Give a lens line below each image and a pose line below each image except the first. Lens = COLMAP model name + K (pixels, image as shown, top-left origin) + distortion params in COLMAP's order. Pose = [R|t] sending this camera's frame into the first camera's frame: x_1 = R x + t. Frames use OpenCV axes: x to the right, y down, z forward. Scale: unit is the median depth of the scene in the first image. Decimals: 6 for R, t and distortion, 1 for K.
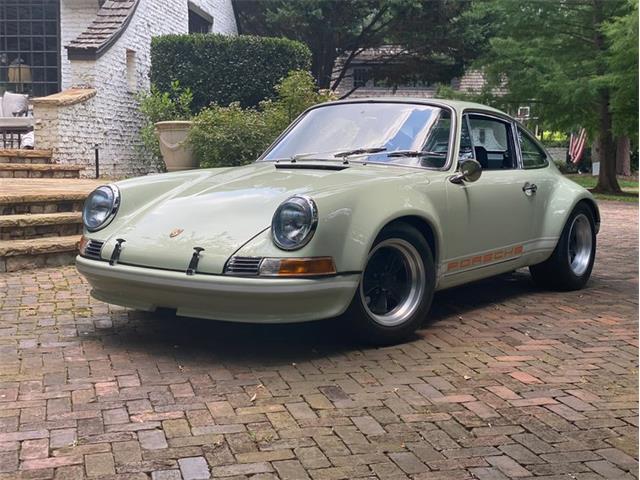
lens RADIAL K [[963.0, 0, 323.8], [0, 963.0, 227.6], [0, 0, 1]] dist [0.137293, -0.089921]
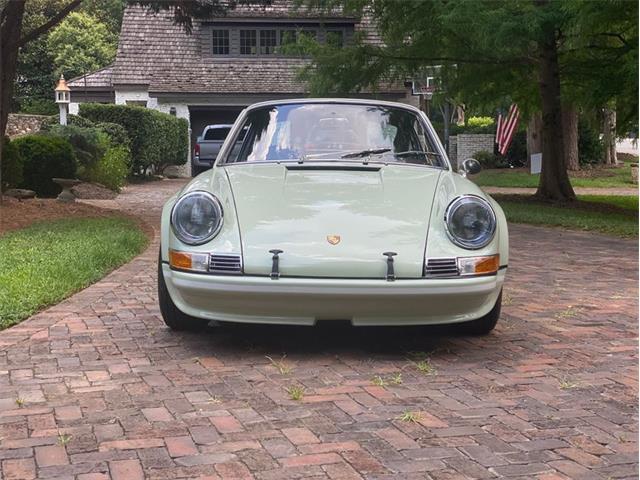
lens RADIAL K [[963.0, 0, 323.8], [0, 963.0, 227.6], [0, 0, 1]] dist [0.137293, -0.089921]
pose [[0.814500, -0.050474, 0.577964, -0.544503], [0.048599, 0.998643, 0.018724, -0.019066], [-0.578124, 0.012838, 0.815848, 0.181873]]
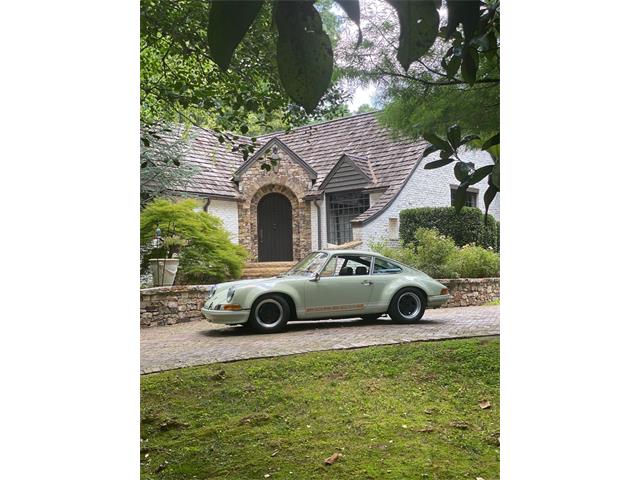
lens RADIAL K [[713.4, 0, 323.0], [0, 713.4, 240.4], [0, 0, 1]] dist [0.013677, -0.002596]
pose [[0.833039, -0.060851, -0.549857, 1.170374], [-0.003054, 0.993411, -0.114566, 0.067028], [0.553205, 0.097117, 0.827365, -0.653485]]
